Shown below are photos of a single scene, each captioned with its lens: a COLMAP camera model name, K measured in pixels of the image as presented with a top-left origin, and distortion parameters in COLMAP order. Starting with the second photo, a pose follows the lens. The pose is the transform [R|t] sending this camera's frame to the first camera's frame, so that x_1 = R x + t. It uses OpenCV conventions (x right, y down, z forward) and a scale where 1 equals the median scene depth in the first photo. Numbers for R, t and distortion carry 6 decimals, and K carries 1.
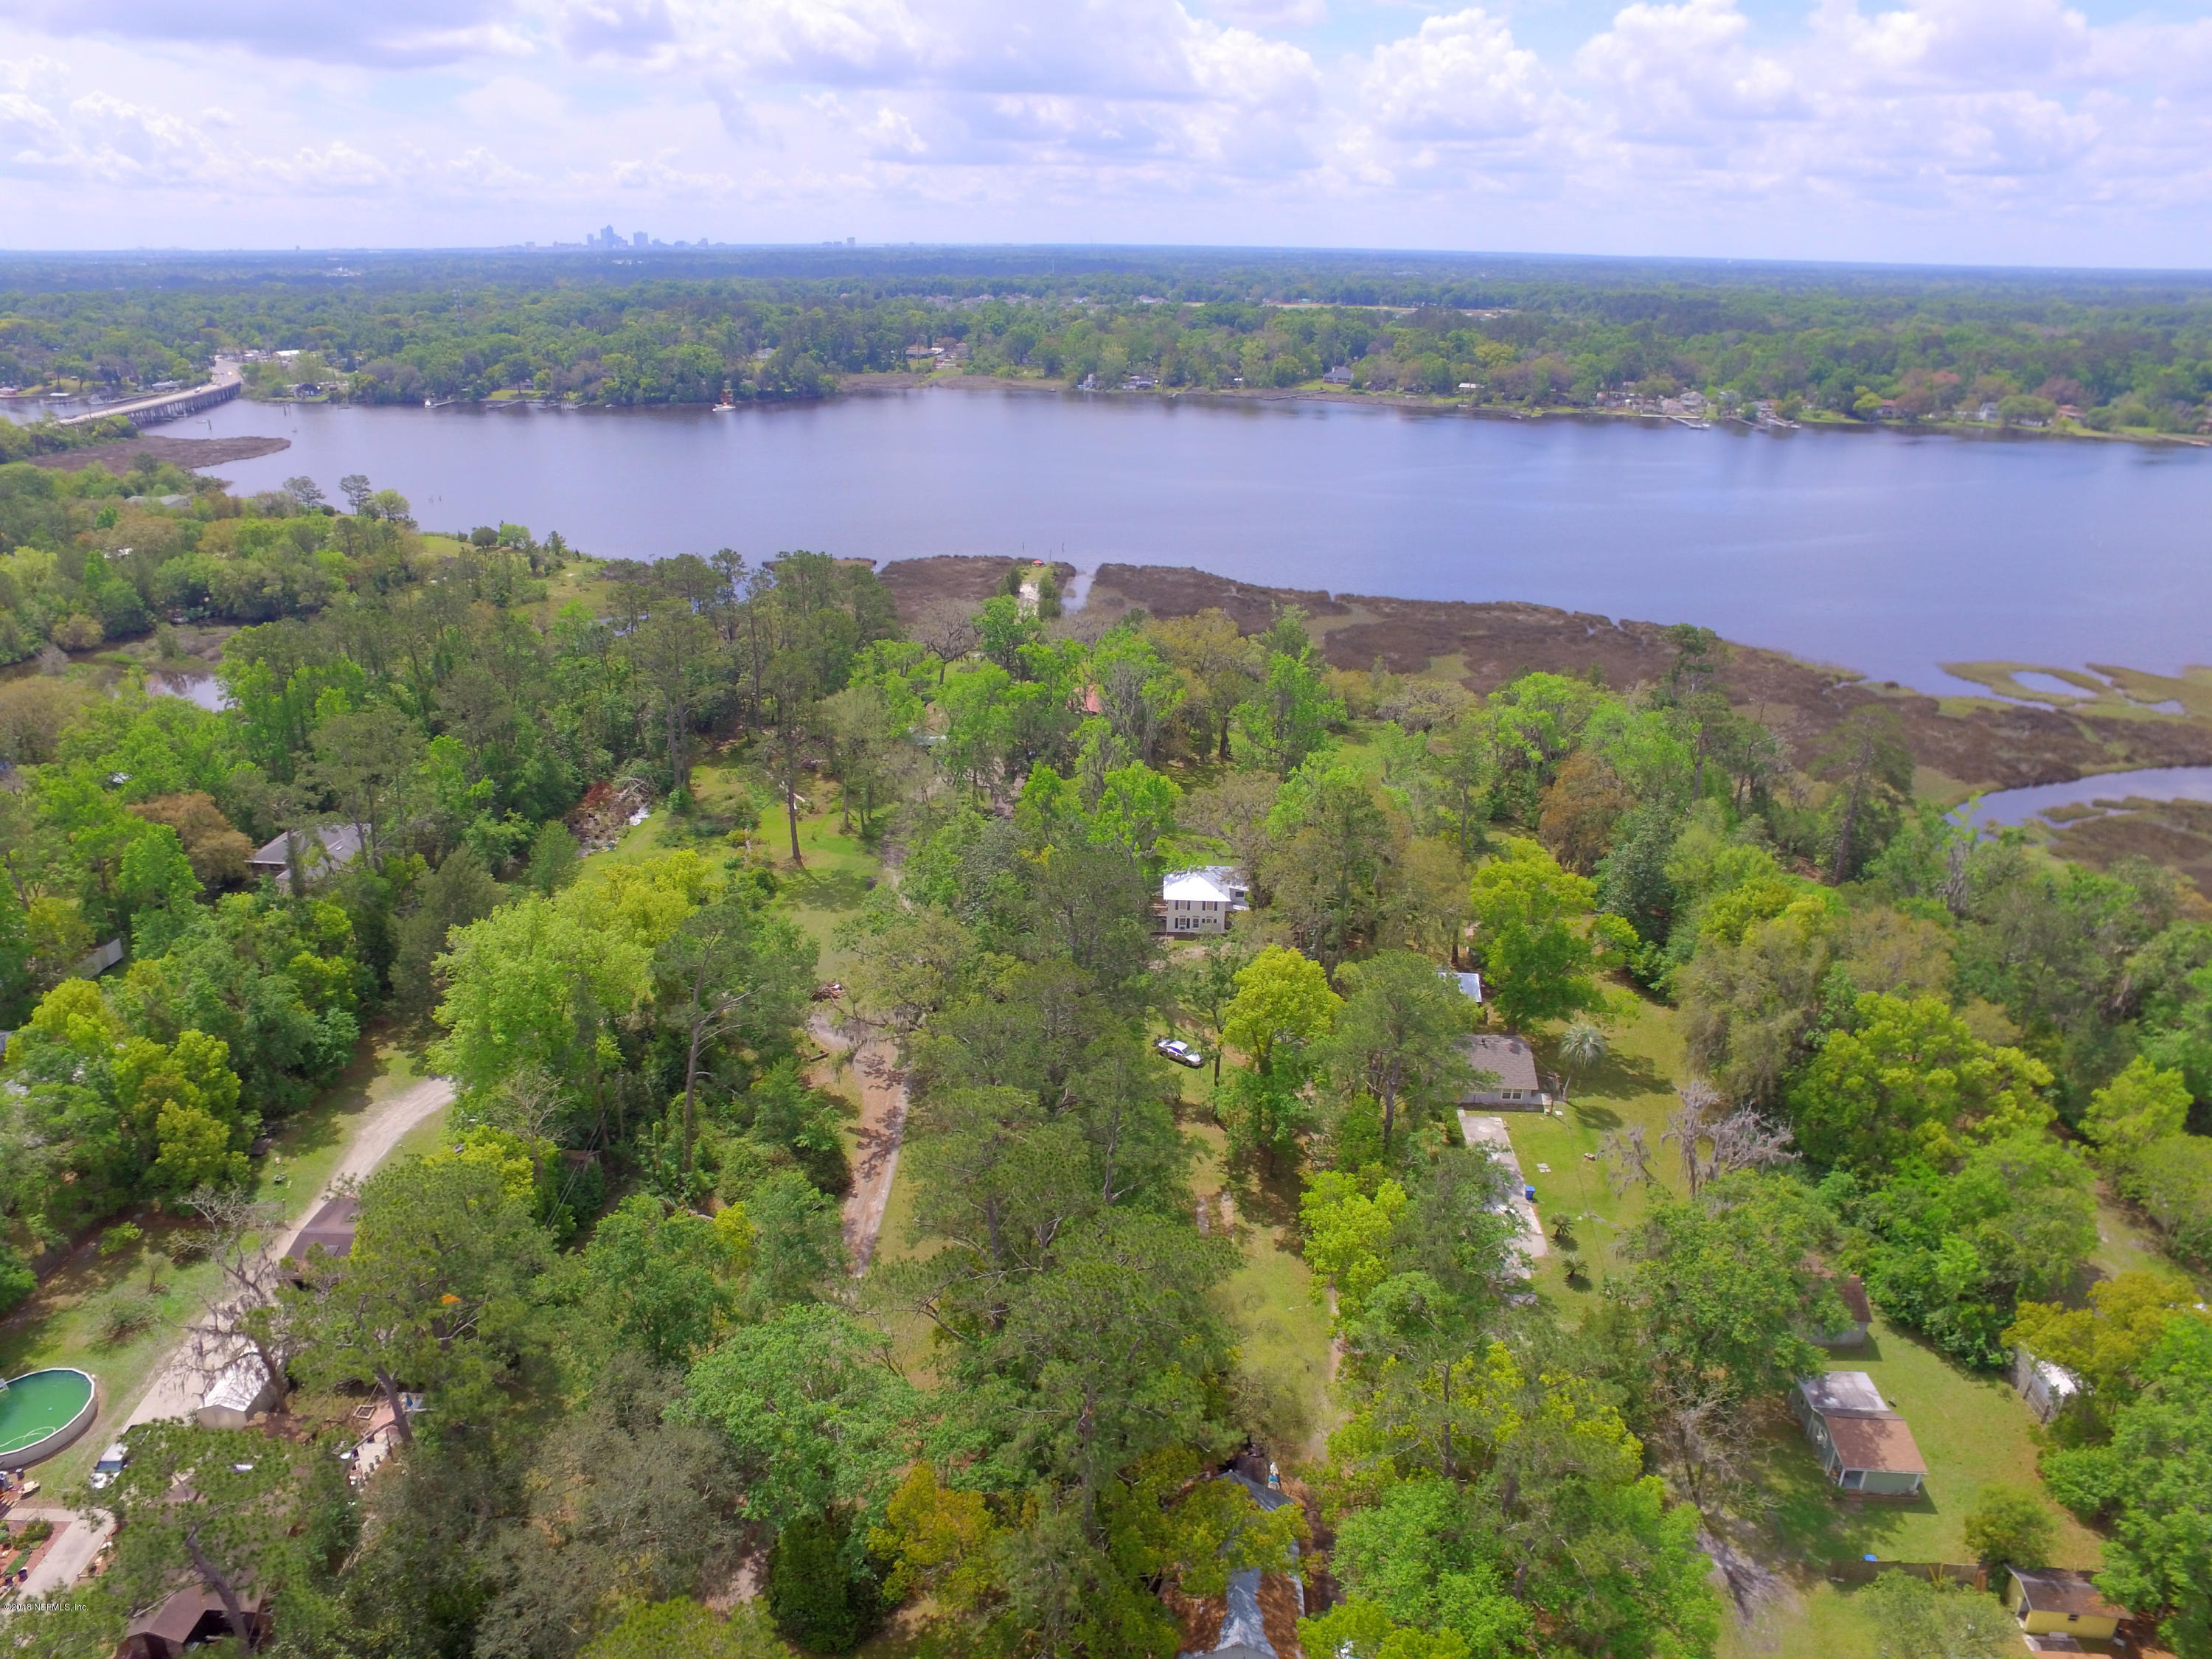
lens RADIAL K [[1514.0, 0, 1110.4], [0, 1514.0, 833.2], [0, 0, 1]] dist [-0.122694, 0.085564]
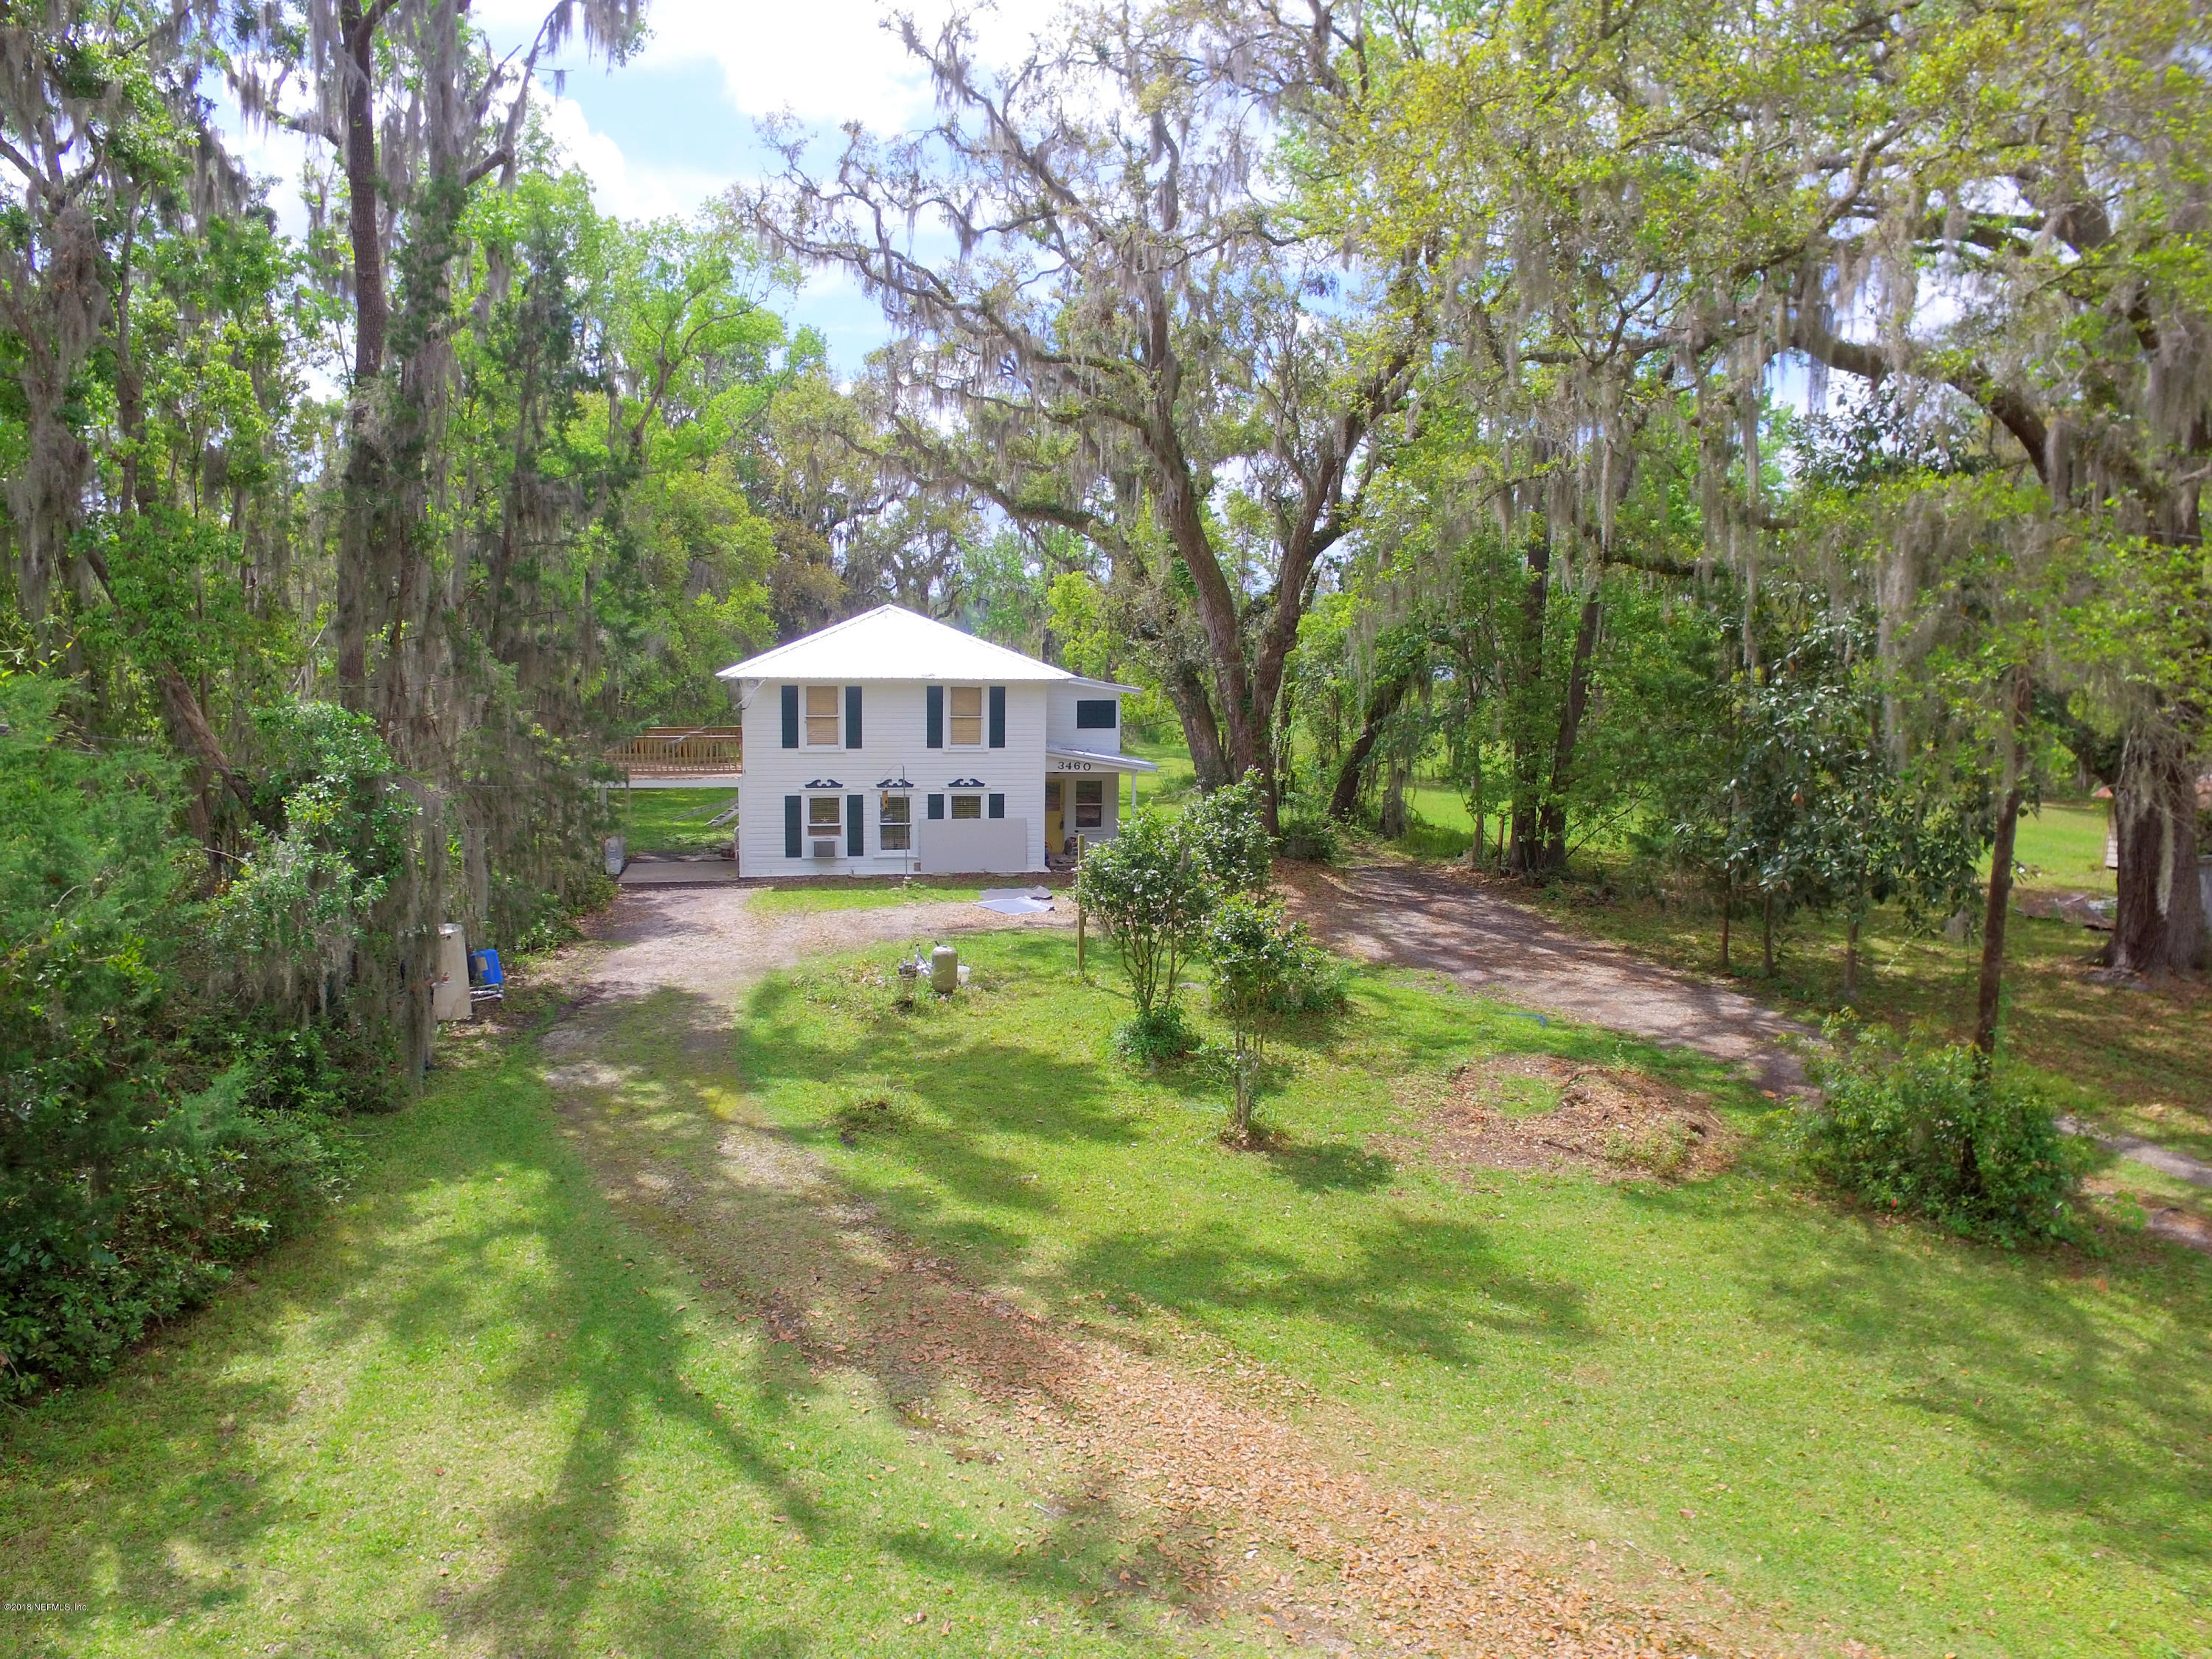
lens RADIAL K [[1514.0, 0, 1101.4], [0, 1514.0, 841.9], [0, 0, 1]] dist [-0.122694, 0.085564]
pose [[0.976144, -0.012793, 0.216749, 0.024133], [0.057826, 0.977526, -0.202727, 0.059235], [-0.209285, 0.210424, 0.954946, 0.481614]]
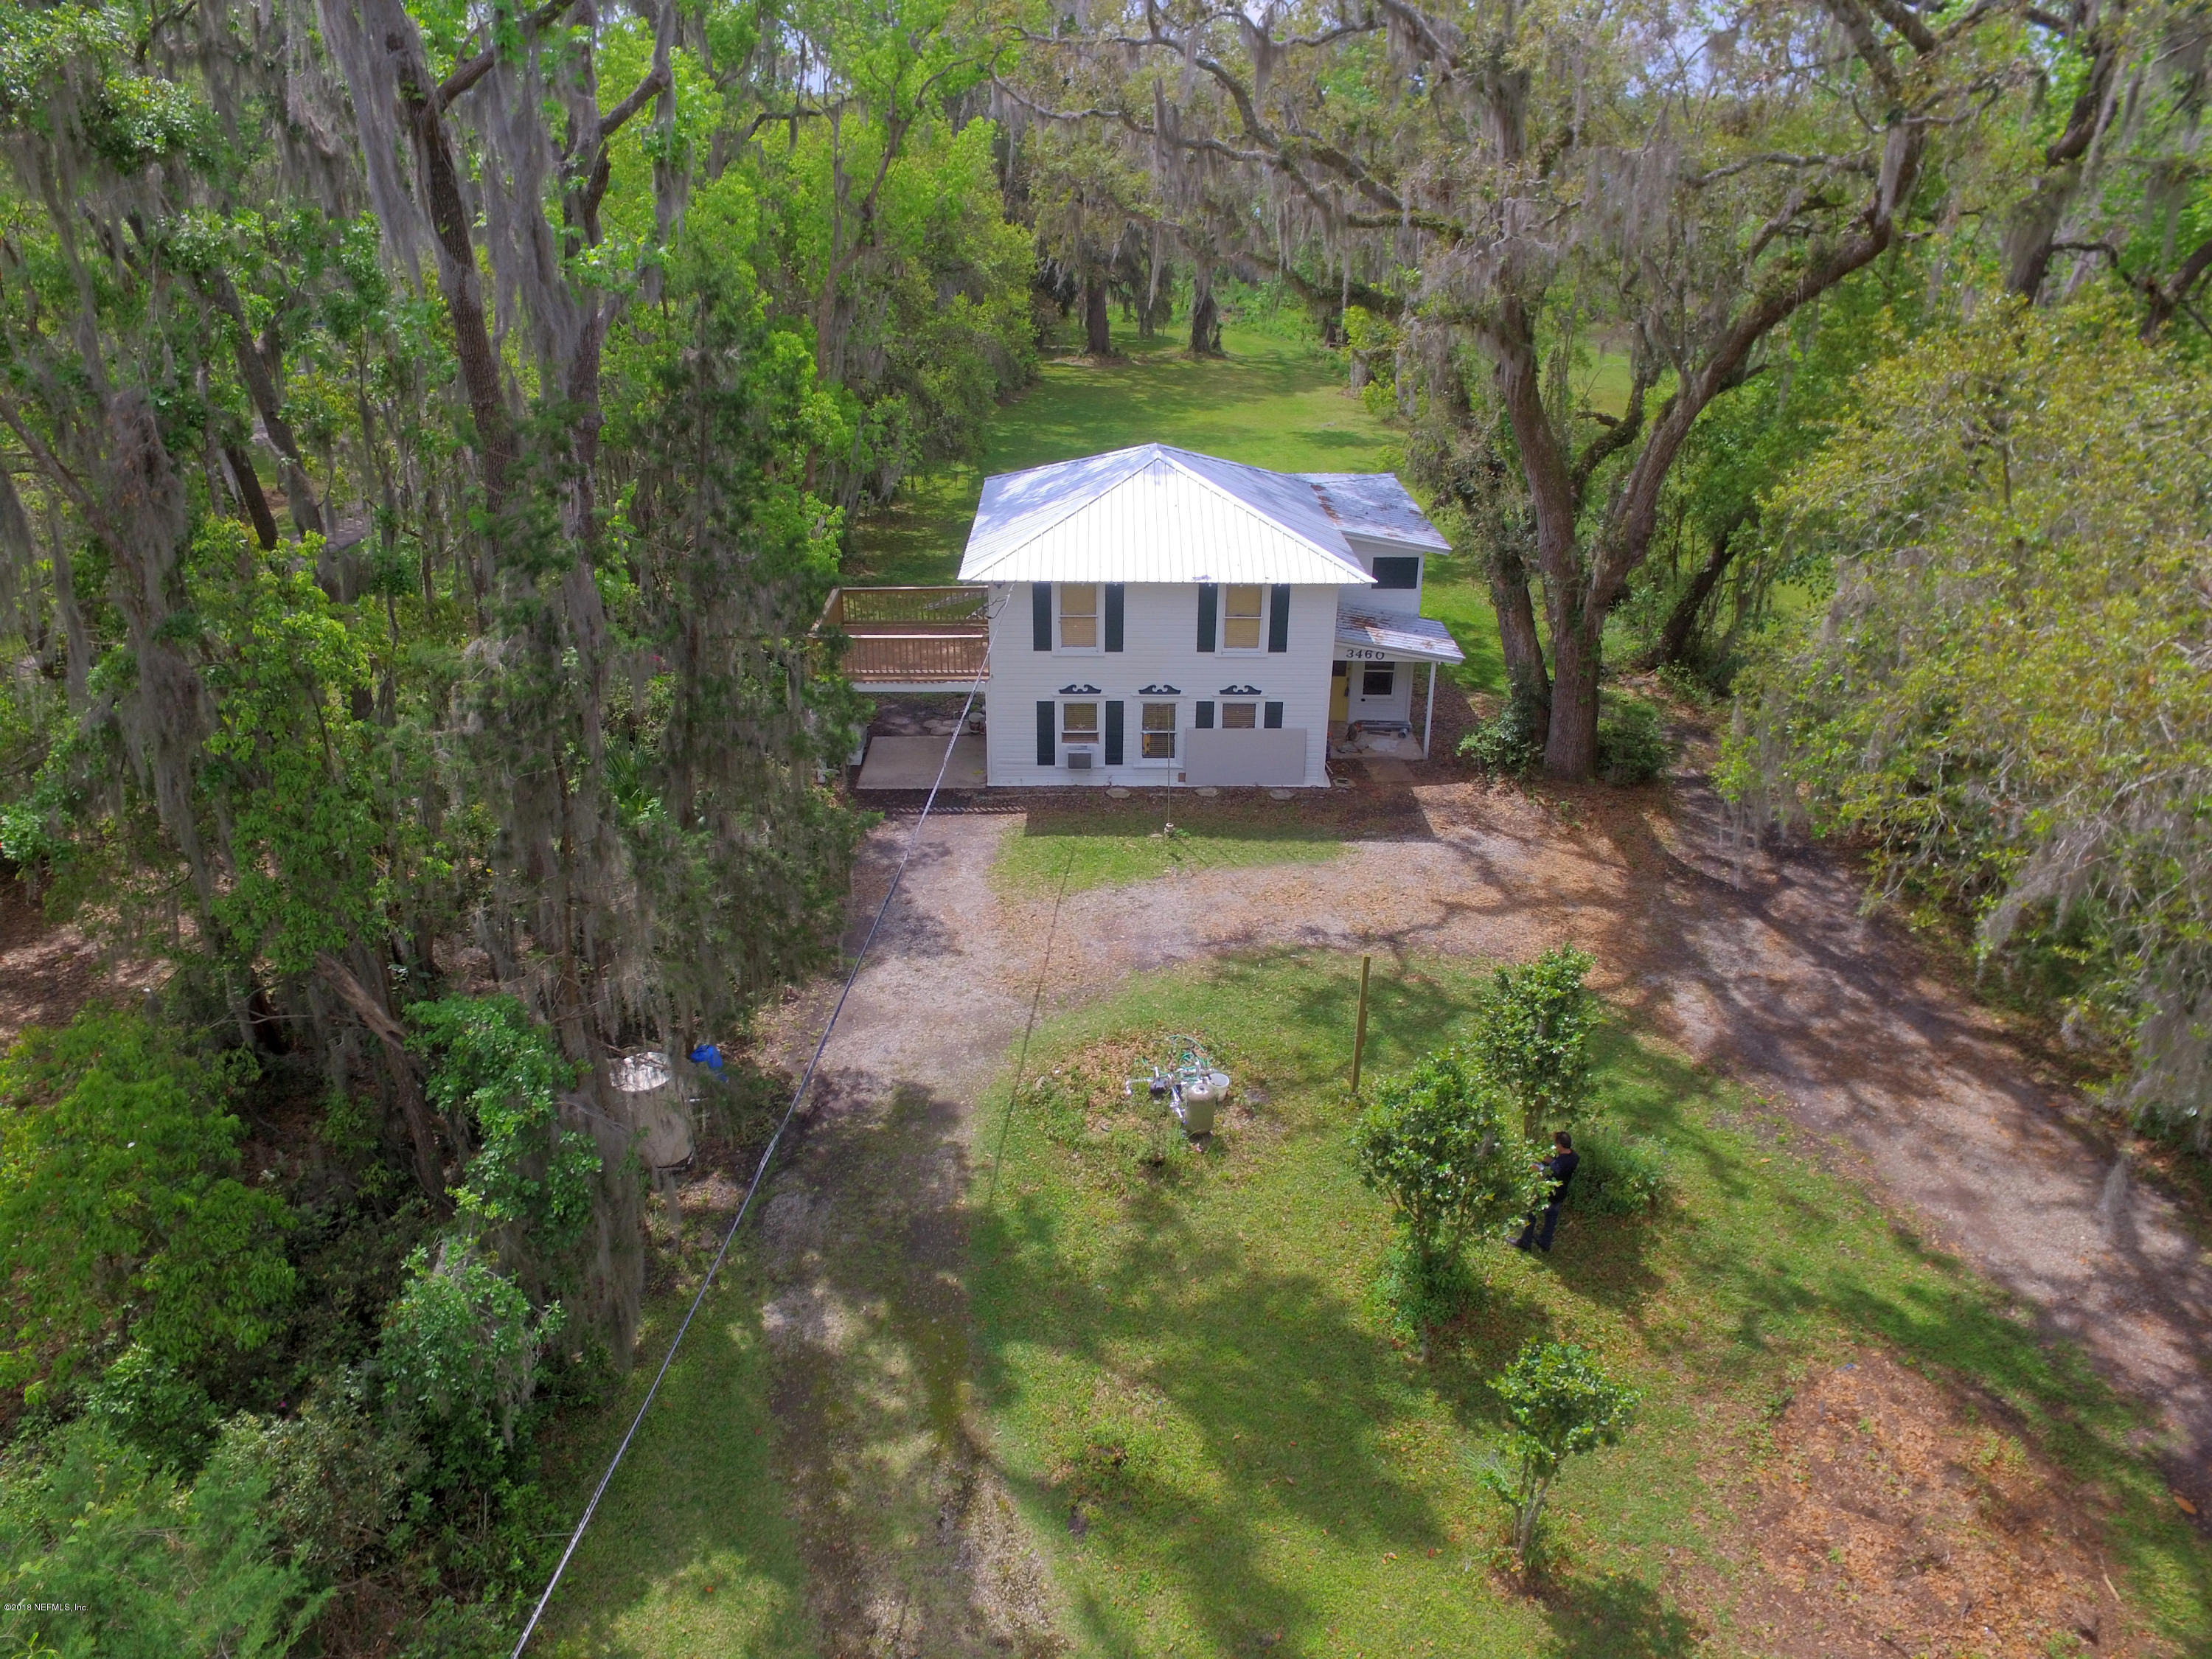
lens RADIAL K [[1514.0, 0, 1086.3], [0, 1514.0, 839.6], [0, 0, 1]] dist [-0.122694, 0.085564]
pose [[0.999518, -0.010450, 0.029227, 0.025655], [0.007291, 0.994320, 0.106183, 0.031599], [-0.030171, -0.105919, 0.993917, 0.491062]]
